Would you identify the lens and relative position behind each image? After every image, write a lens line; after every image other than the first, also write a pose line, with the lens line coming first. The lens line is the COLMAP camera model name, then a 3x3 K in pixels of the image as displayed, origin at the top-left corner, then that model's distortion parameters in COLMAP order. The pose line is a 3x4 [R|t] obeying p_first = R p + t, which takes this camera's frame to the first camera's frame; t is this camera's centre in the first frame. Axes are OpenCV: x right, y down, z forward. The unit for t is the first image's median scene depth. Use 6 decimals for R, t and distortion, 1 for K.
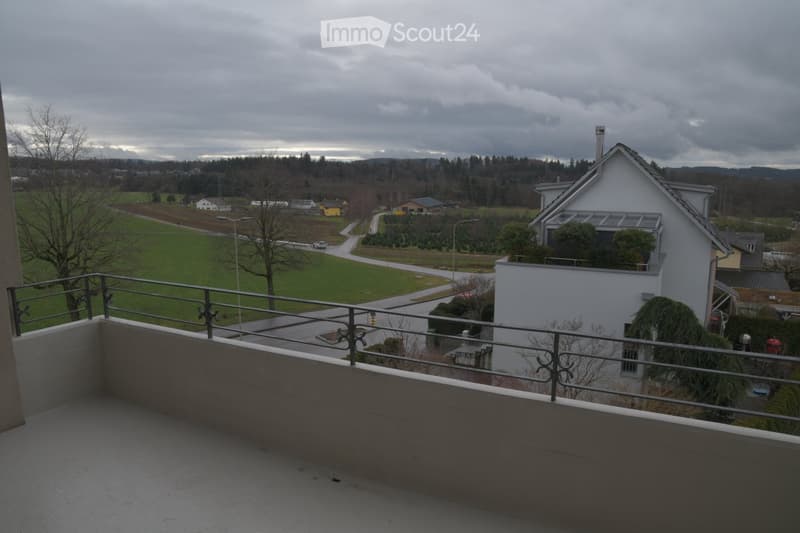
lens RADIAL K [[572.1, 0, 400.0], [0, 572.1, 266.5], [0, 0, 1]] dist [-0.095706, 0.055812]
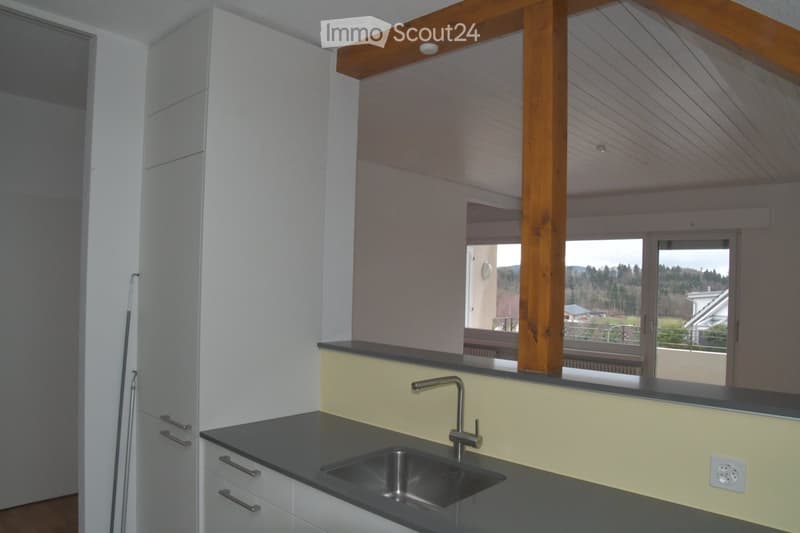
lens RADIAL K [[572.1, 0, 400.0], [0, 572.1, 266.5], [0, 0, 1]] dist [-0.095706, 0.055812]
pose [[0.969793, 0.015343, -0.243446, -0.061029], [-0.059473, 0.982775, -0.174976, 0.041473], [0.236568, 0.184169, 0.954001, -0.270527]]
